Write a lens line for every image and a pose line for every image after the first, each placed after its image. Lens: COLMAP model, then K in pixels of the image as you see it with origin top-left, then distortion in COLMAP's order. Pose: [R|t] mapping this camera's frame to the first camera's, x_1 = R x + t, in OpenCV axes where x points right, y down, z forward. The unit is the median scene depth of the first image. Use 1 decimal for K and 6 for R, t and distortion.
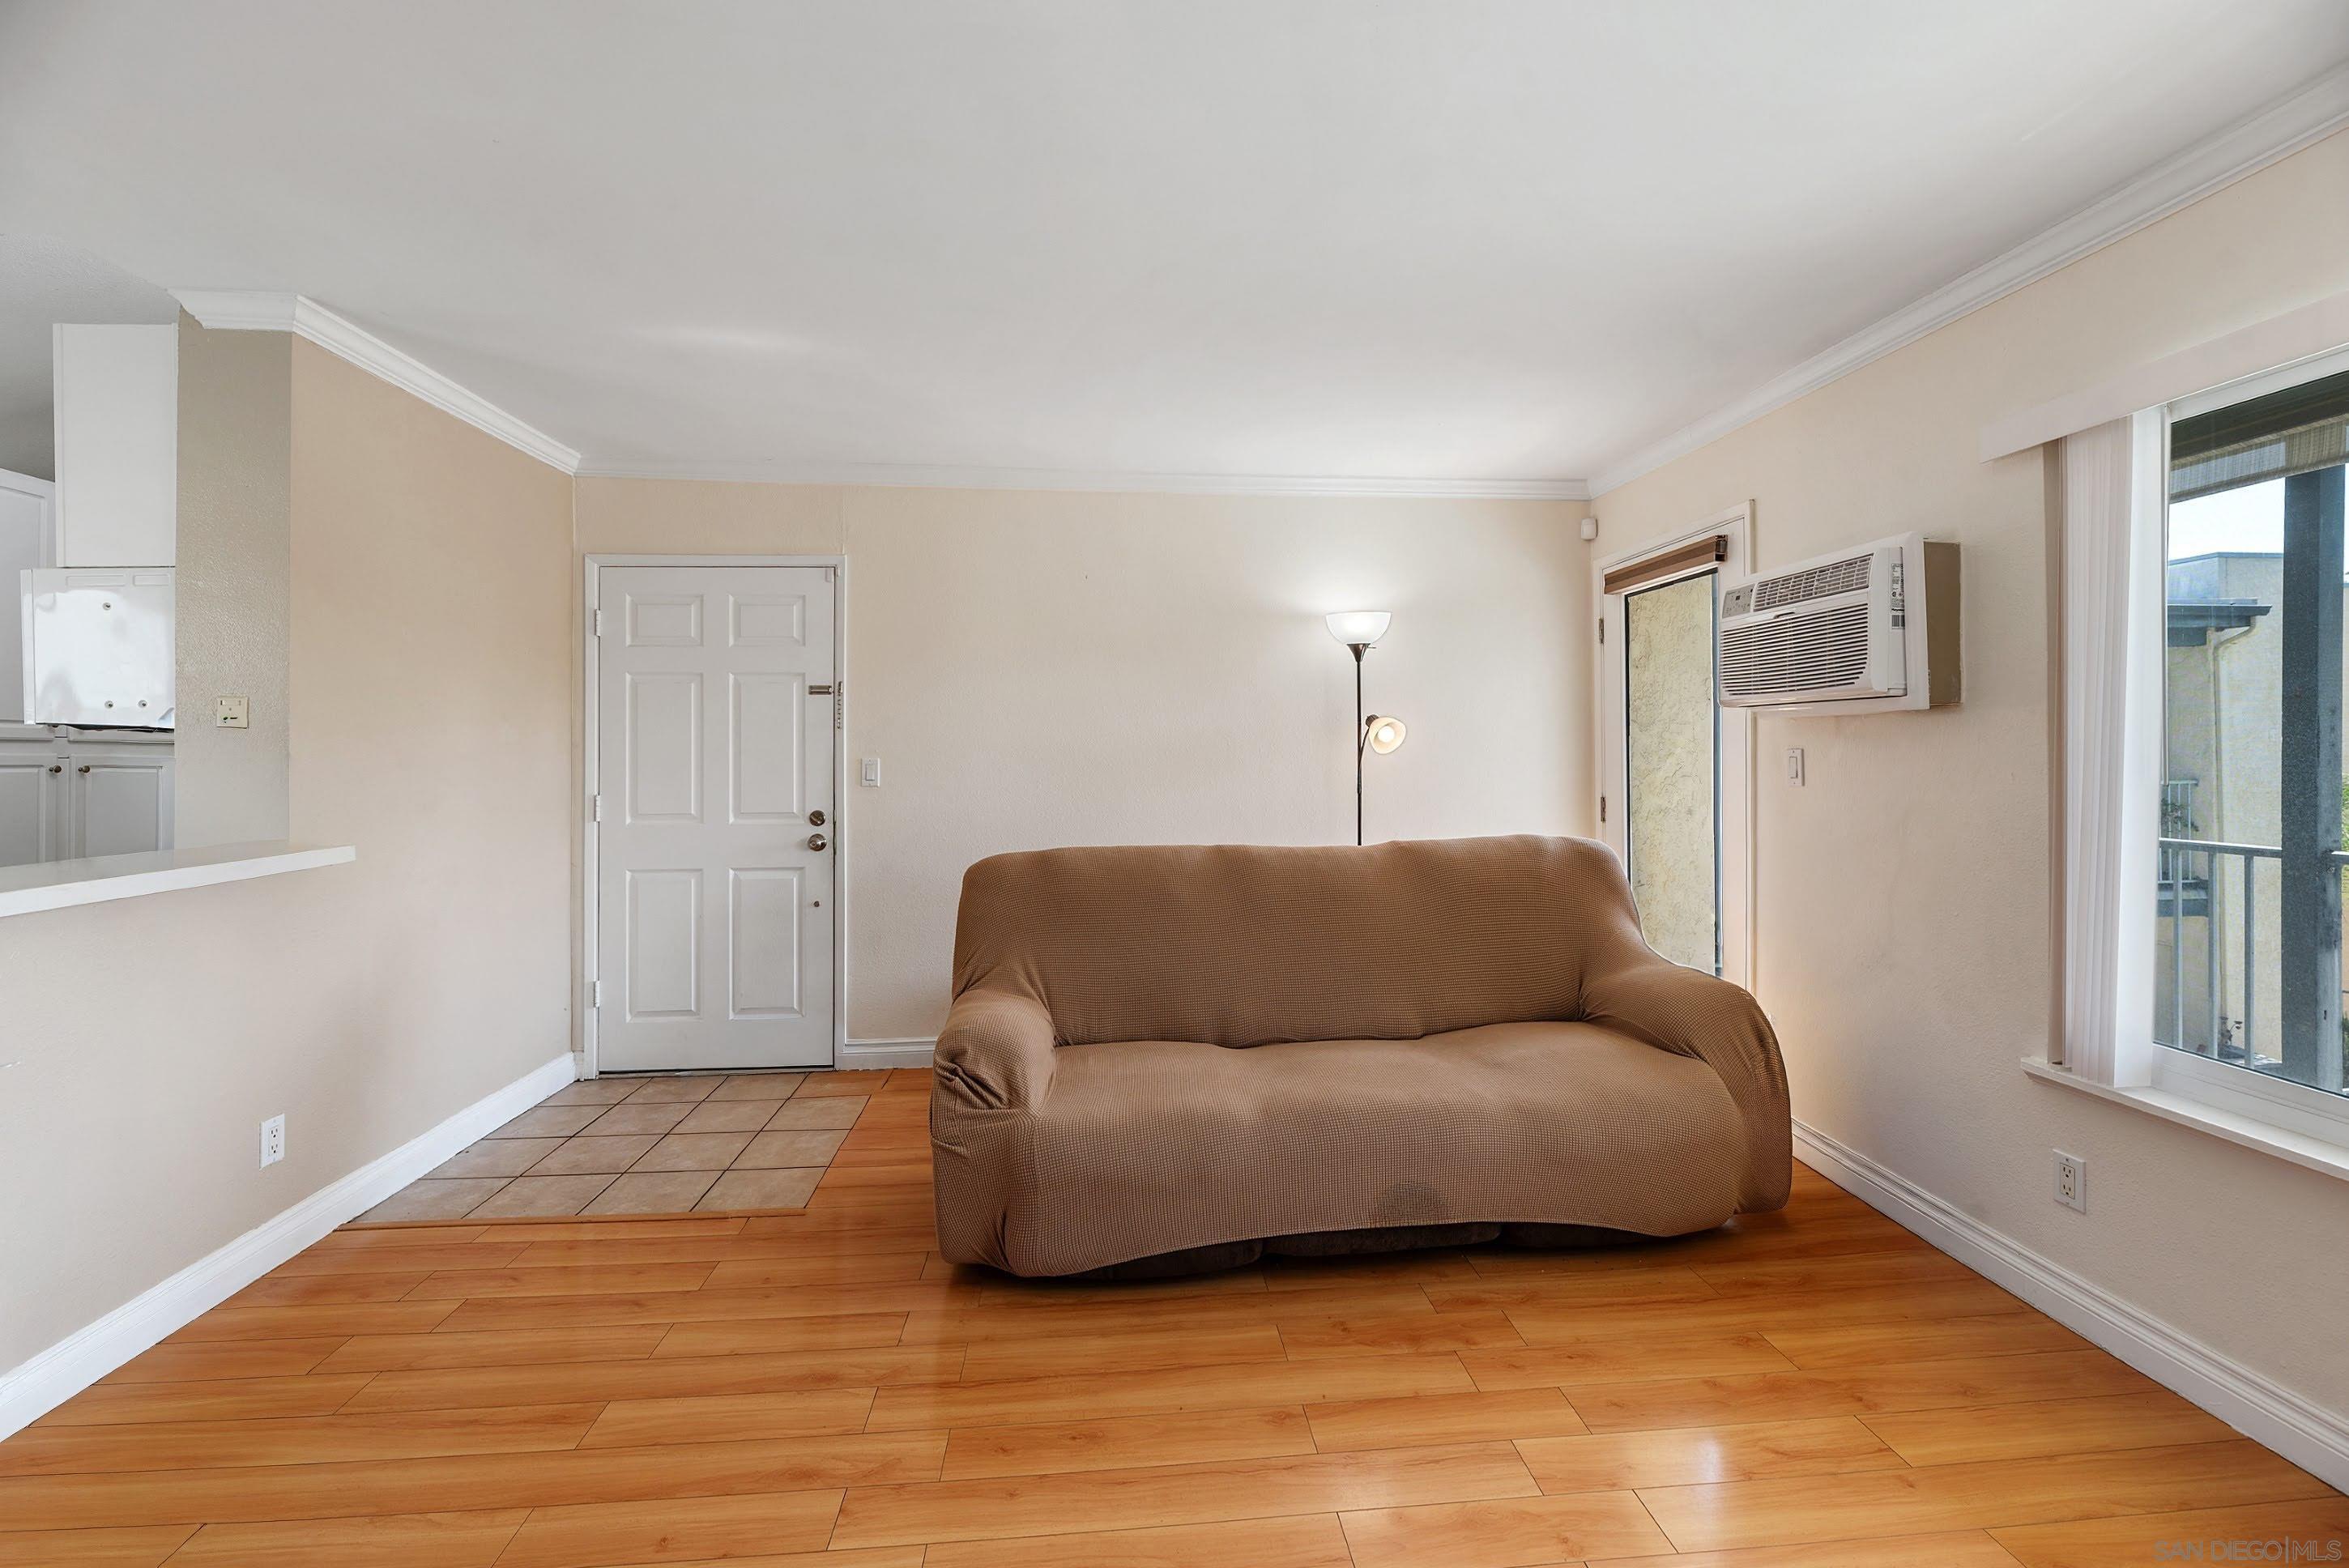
lens RADIAL K [[985.0, 0, 1272.1], [0, 985.0, 746.7], [0, 0, 1]] dist [-0.004378, -0.000840]
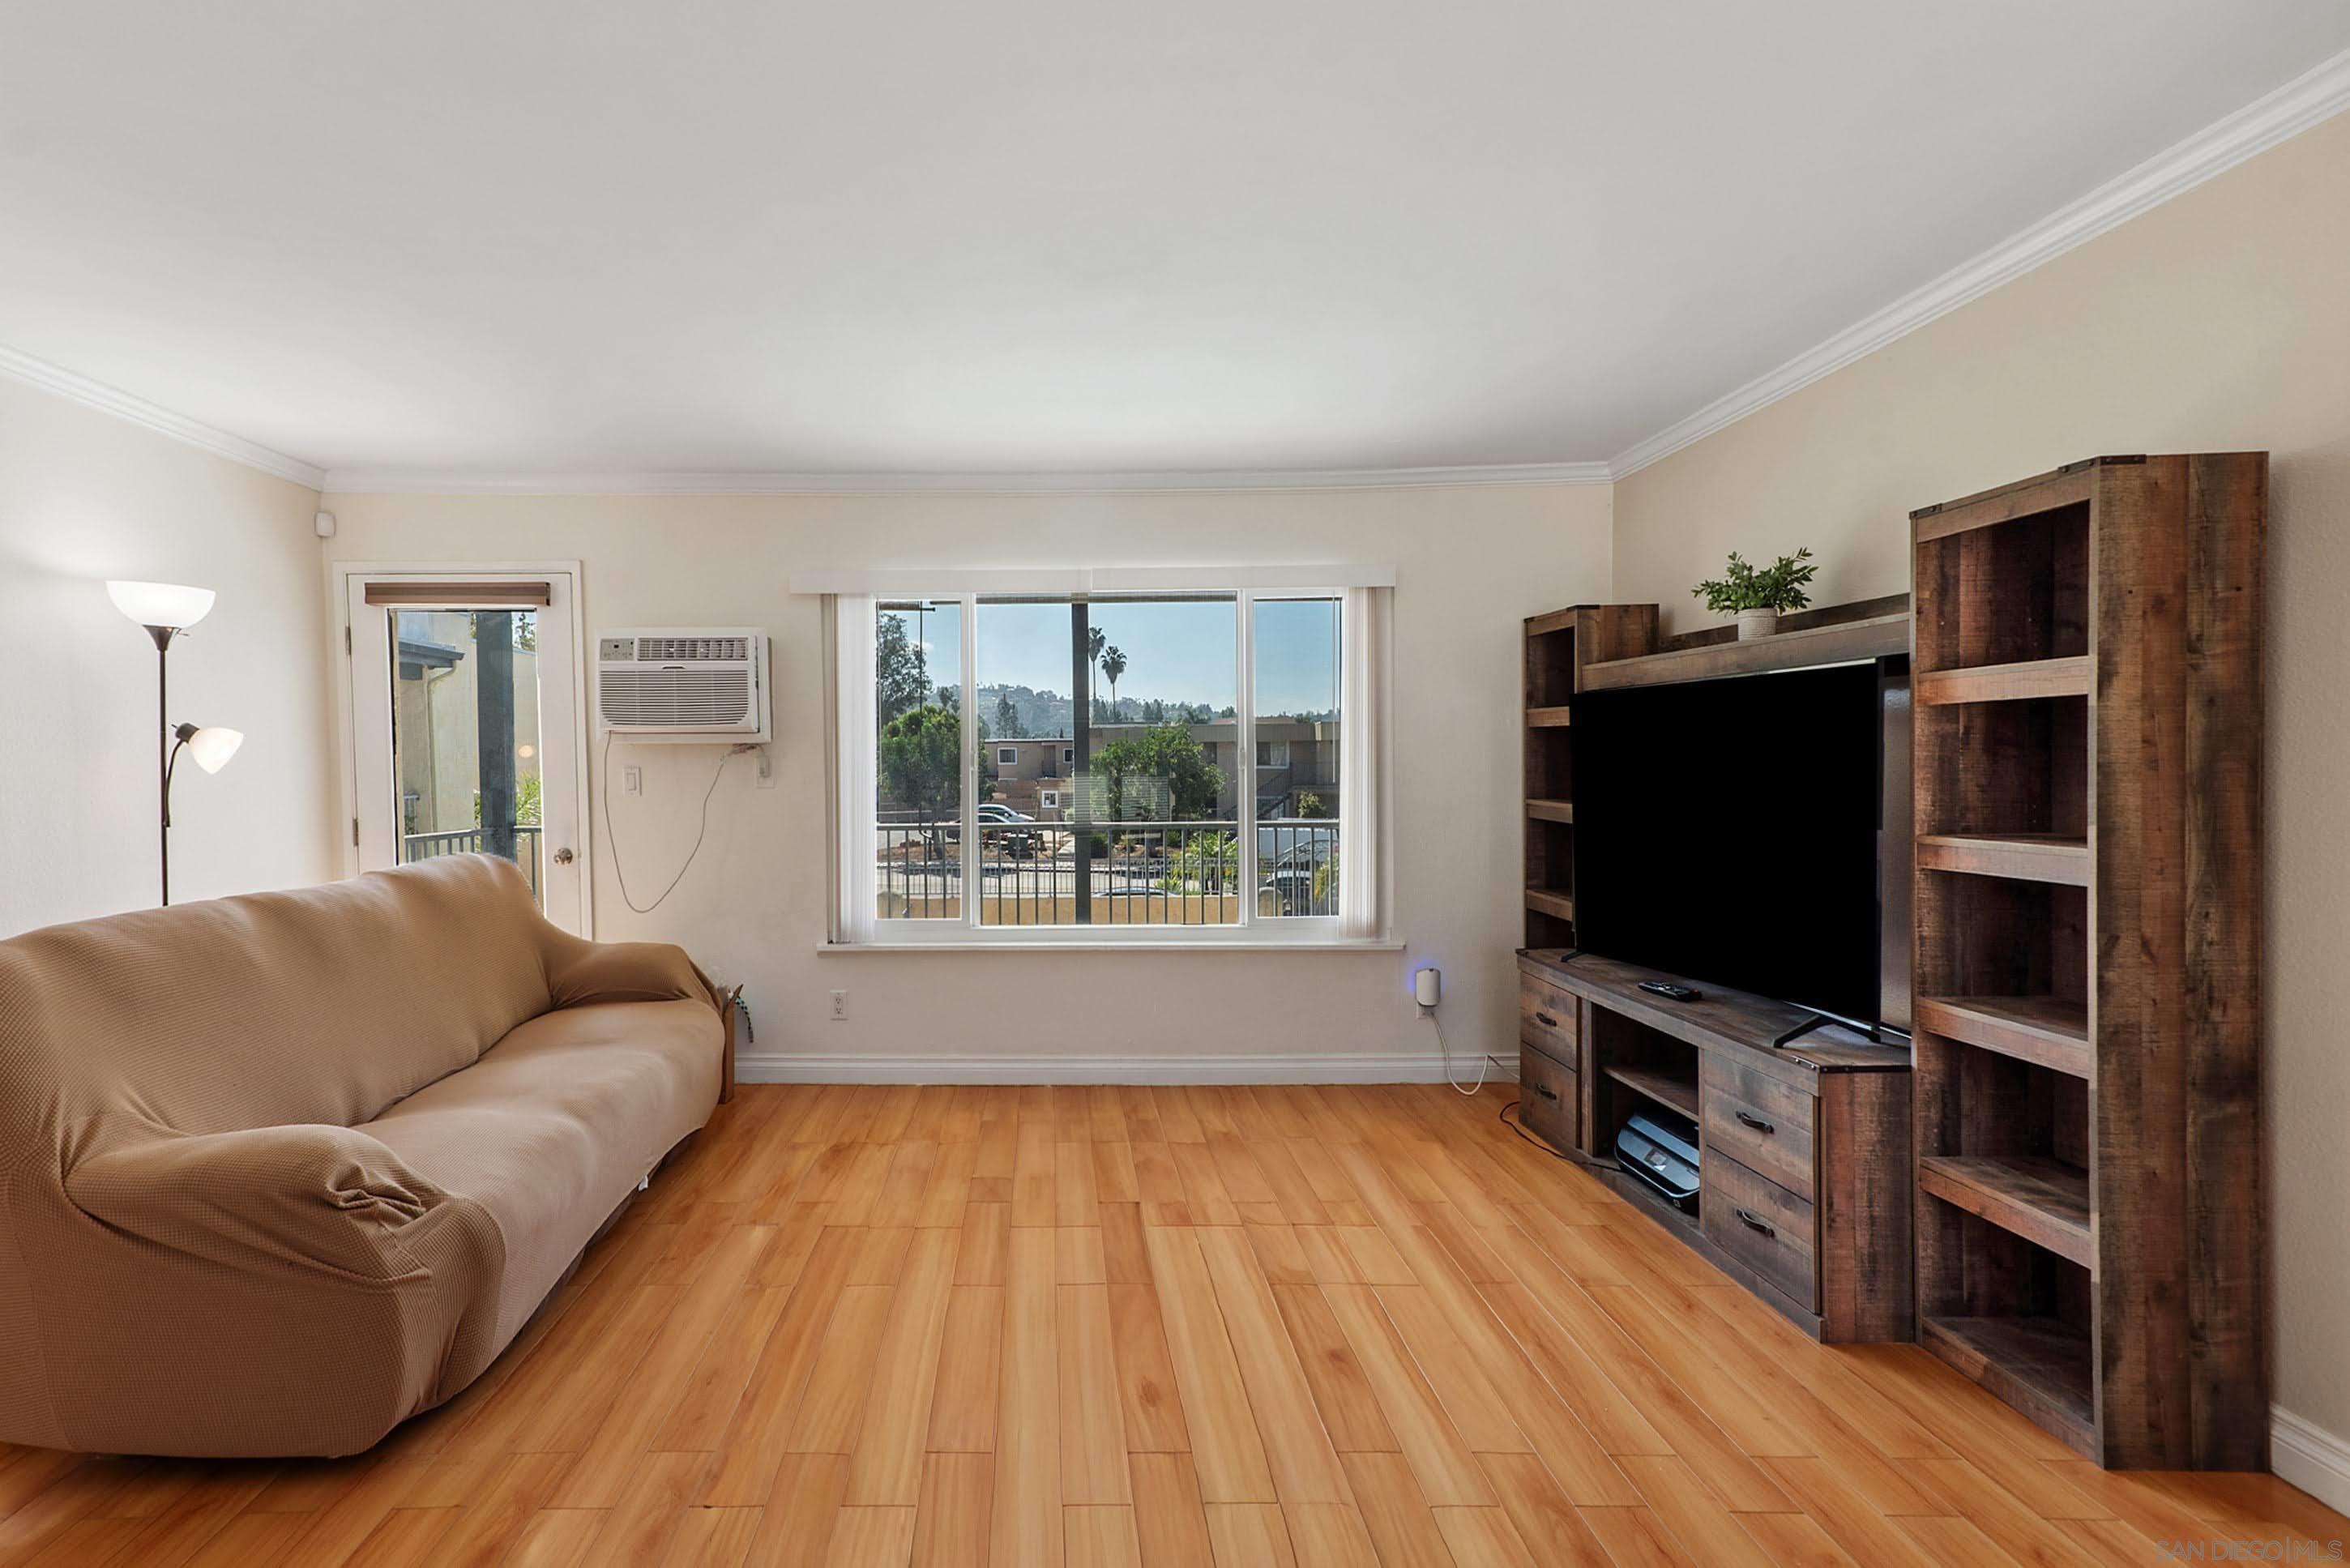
lens RADIAL K [[1169.9, 0, 1114.0], [0, 1169.9, 781.5], [0, 0, 1]] dist [0.019578, 0.005730]
pose [[0.019368, -0.012555, 0.999734, -1.105238], [0.001304, 0.999921, 0.012532, 0.002483], [-0.999812, 0.001061, 0.019383, 0.369999]]
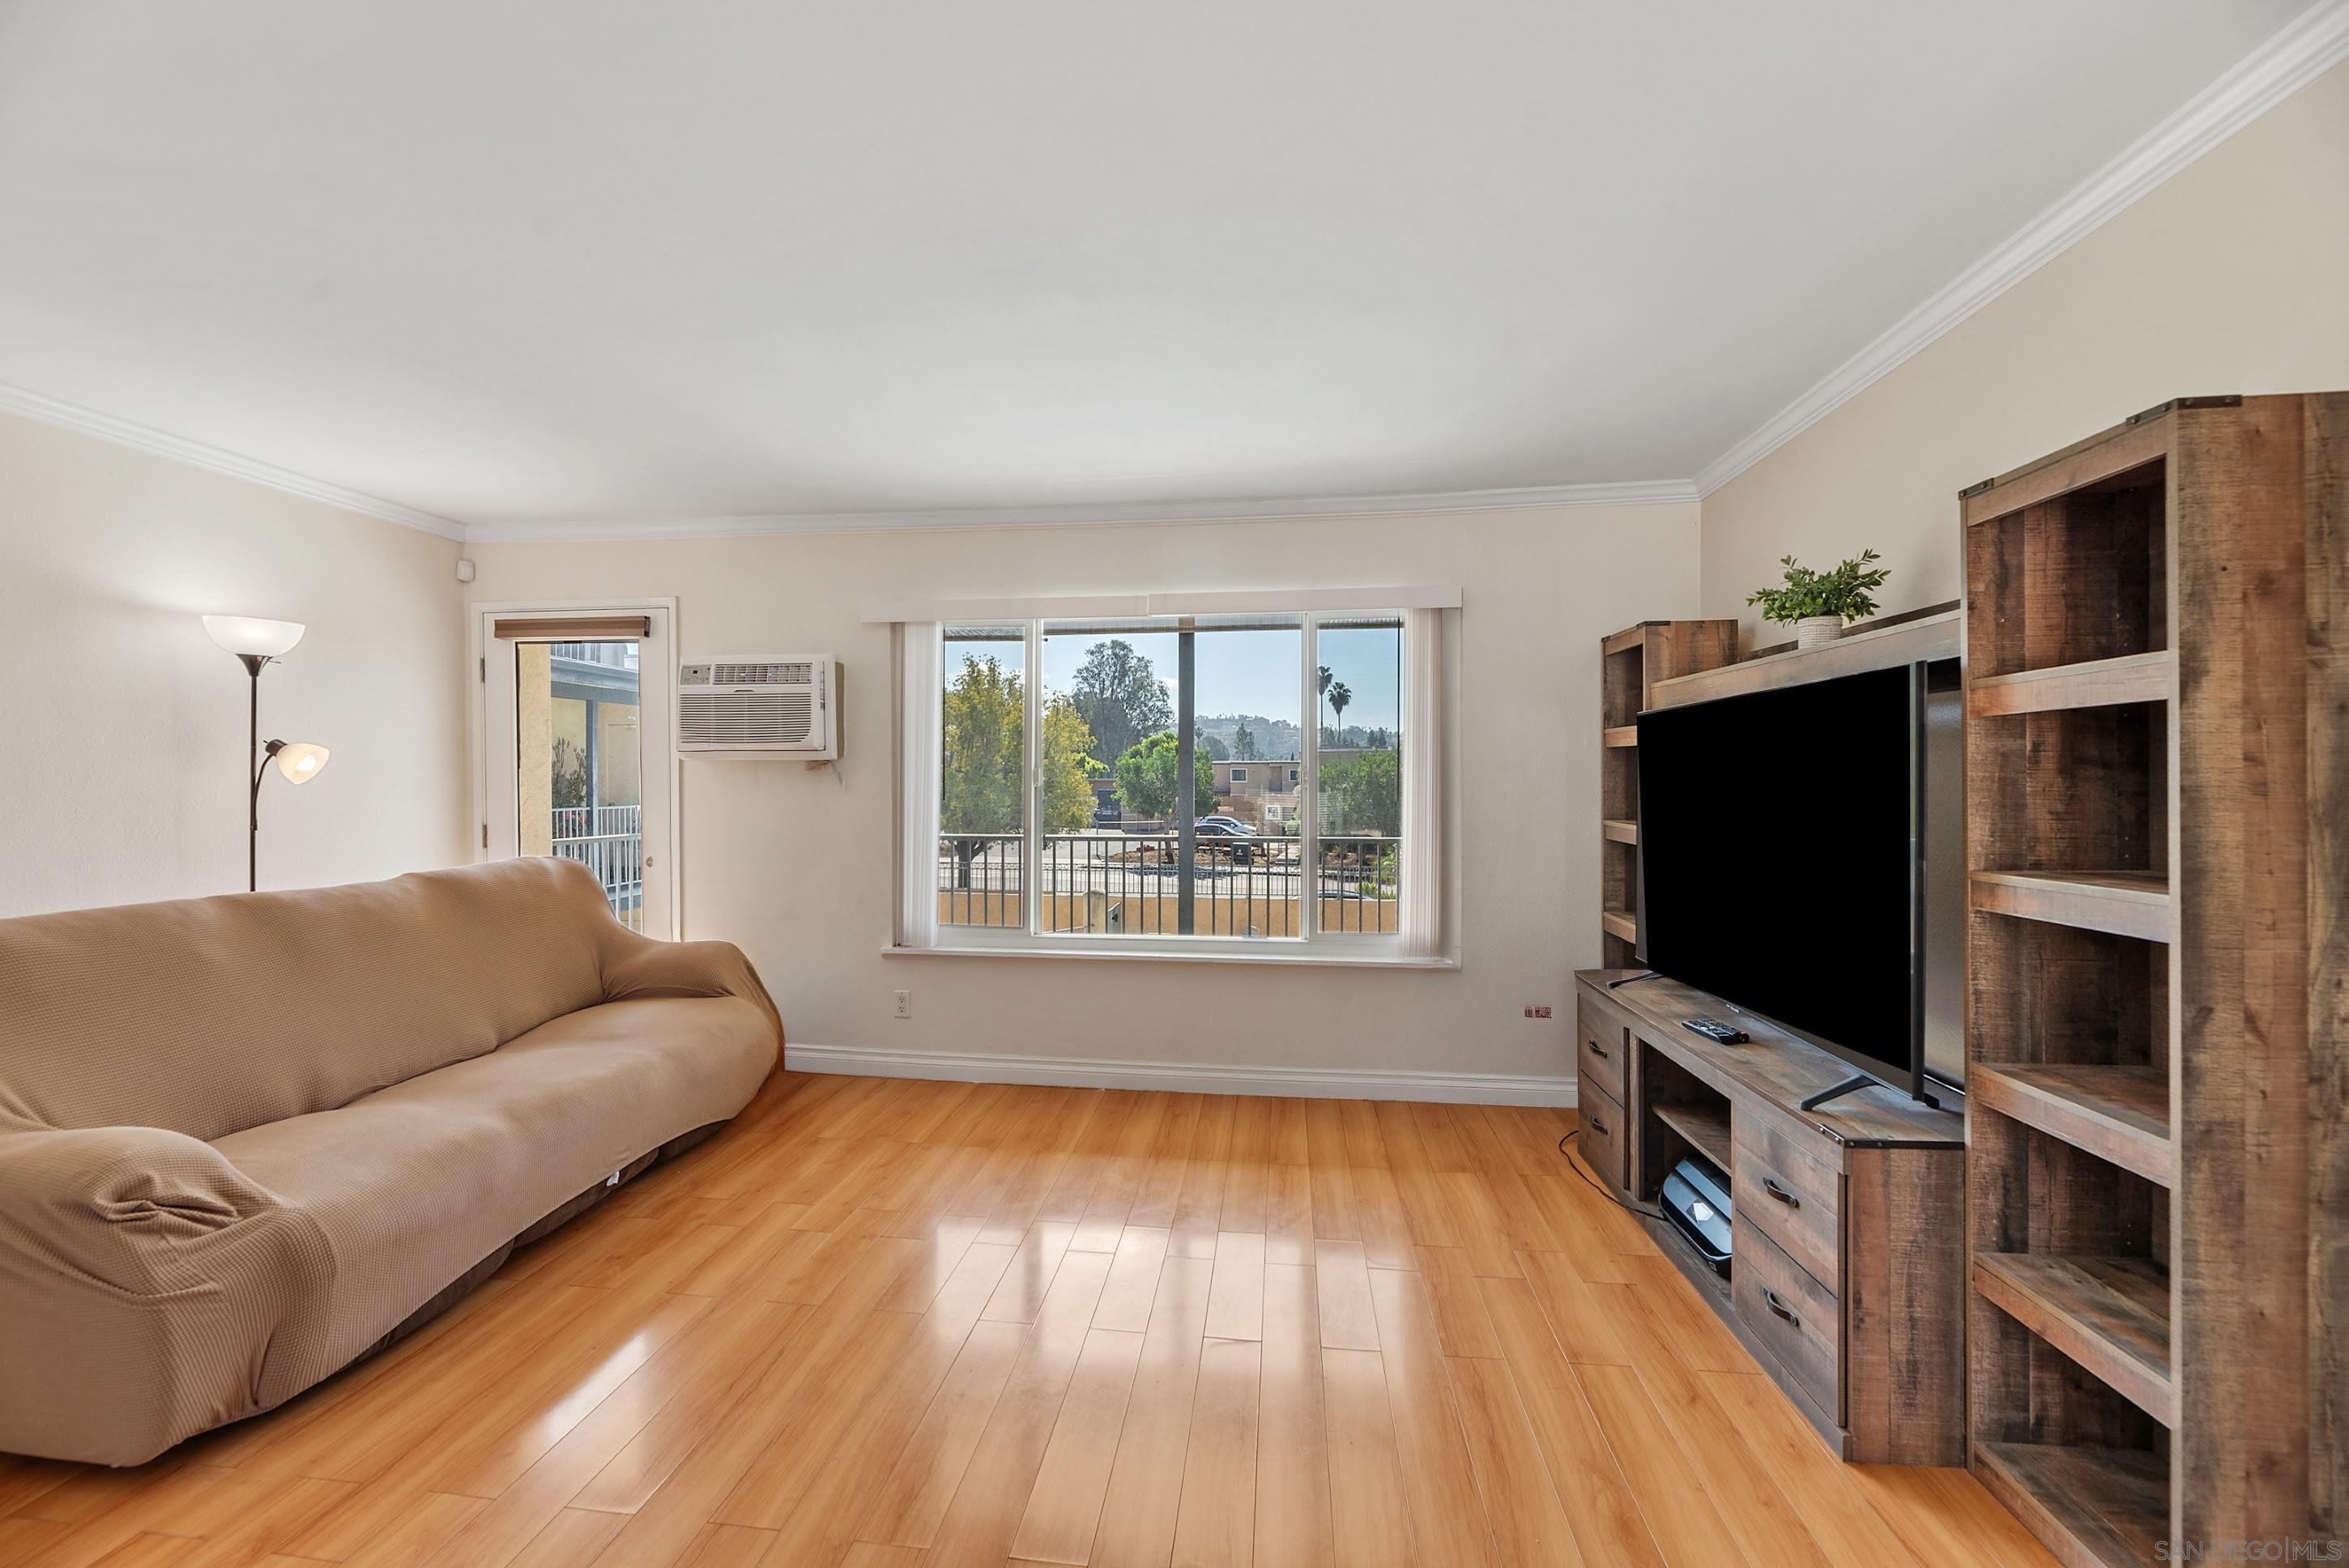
lens RADIAL K [[985.0, 0, 1183.7], [0, 985.0, 779.3], [0, 0, 1]] dist [-0.004378, -0.000840]
pose [[0.181560, 0.006491, 0.983359, -0.832995], [-0.005828, 0.999968, -0.005525, 0.003401], [-0.983363, -0.004728, 0.181592, 0.079904]]
